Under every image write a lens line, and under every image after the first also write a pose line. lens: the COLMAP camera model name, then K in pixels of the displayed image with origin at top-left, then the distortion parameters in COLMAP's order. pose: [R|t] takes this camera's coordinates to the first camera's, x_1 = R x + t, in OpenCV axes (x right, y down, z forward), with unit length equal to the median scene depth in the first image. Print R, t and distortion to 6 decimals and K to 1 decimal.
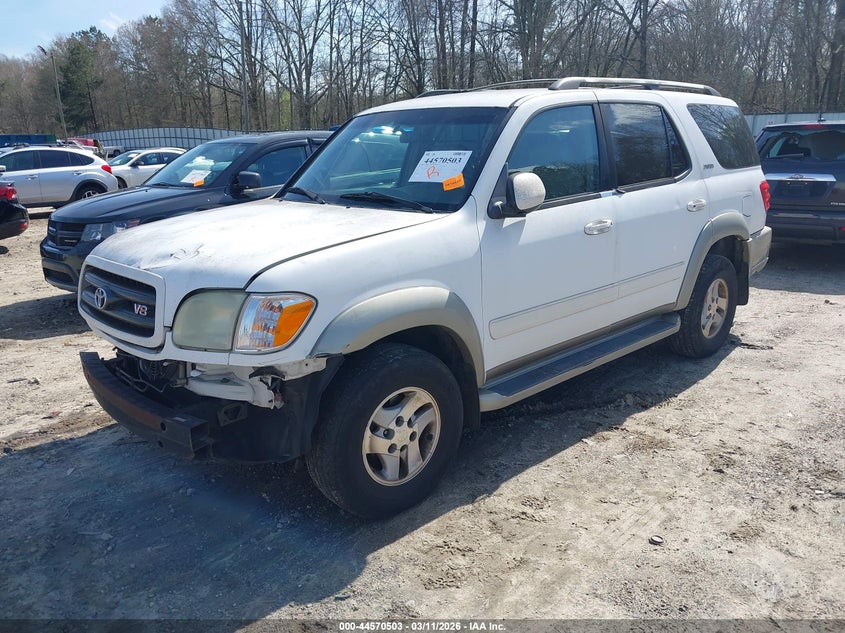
lens RADIAL K [[656.2, 0, 410.5], [0, 656.2, 311.3], [0, 0, 1]] dist [0.002427, 0.002695]
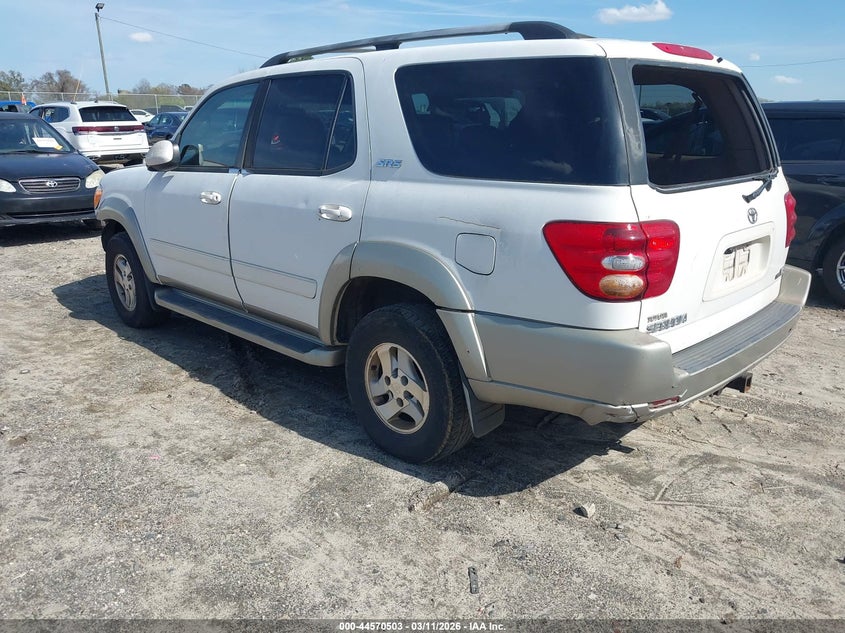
lens RADIAL K [[664.3, 0, 422.5], [0, 664.3, 316.5], [0, 0, 1]] dist [0.010047, 0.003110]
pose [[0.058269, 0.318544, -0.946116, 1.366580], [-0.234221, 0.925635, 0.297223, -0.346977], [0.970436, 0.204281, 0.128545, 1.205261]]
